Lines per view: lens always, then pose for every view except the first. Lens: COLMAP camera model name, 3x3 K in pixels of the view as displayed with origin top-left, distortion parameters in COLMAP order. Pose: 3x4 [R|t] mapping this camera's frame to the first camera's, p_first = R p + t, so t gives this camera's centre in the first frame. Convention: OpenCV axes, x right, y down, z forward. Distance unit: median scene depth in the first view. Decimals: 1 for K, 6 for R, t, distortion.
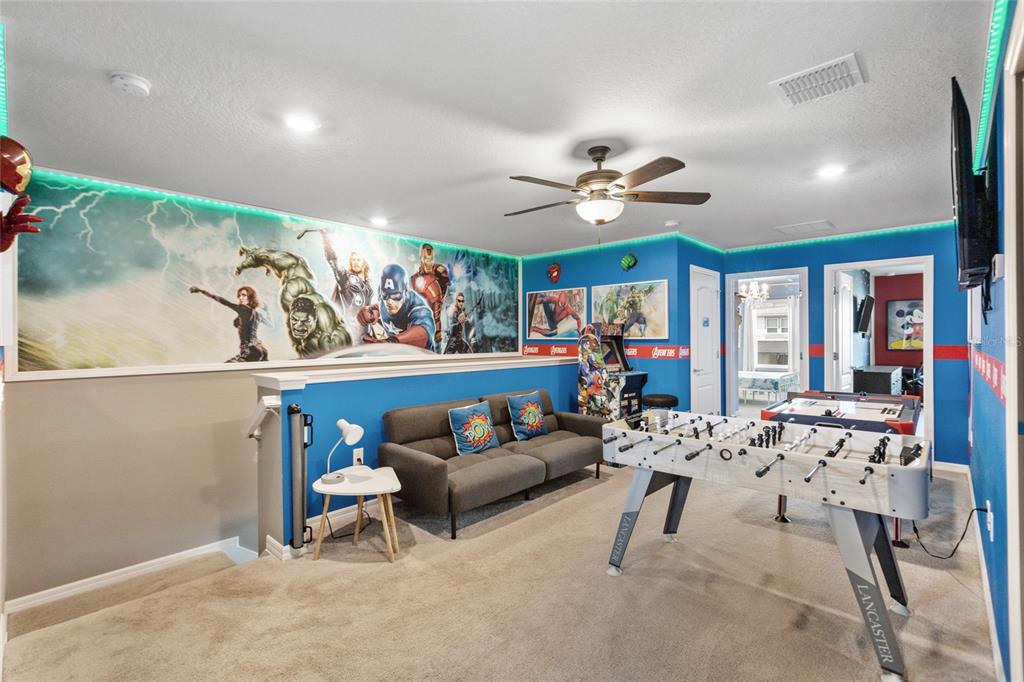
lens RADIAL K [[458.4, 0, 510.2], [0, 458.4, 338.6], [0, 0, 1]] dist [0.003003, -0.000574]
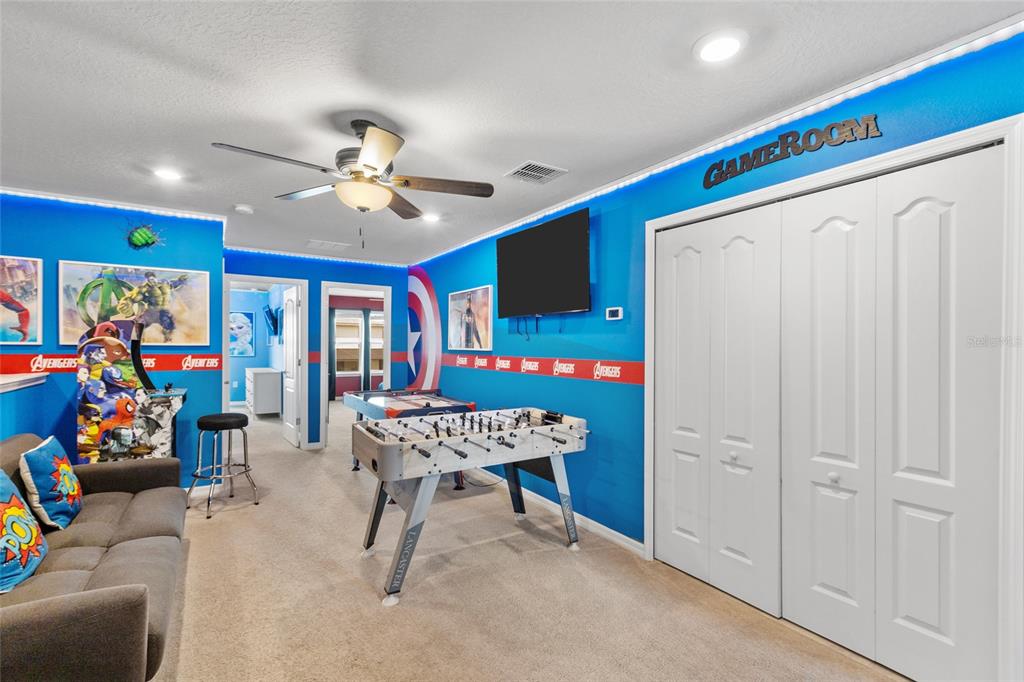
lens RADIAL K [[458.4, 0, 510.2], [0, 458.4, 338.6], [0, 0, 1]] dist [0.003003, -0.000574]
pose [[0.245854, 0.026333, 0.968949, -0.321333], [-0.007476, 0.999653, -0.025270, 0.004724], [-0.969278, -0.001031, 0.245965, 0.288556]]
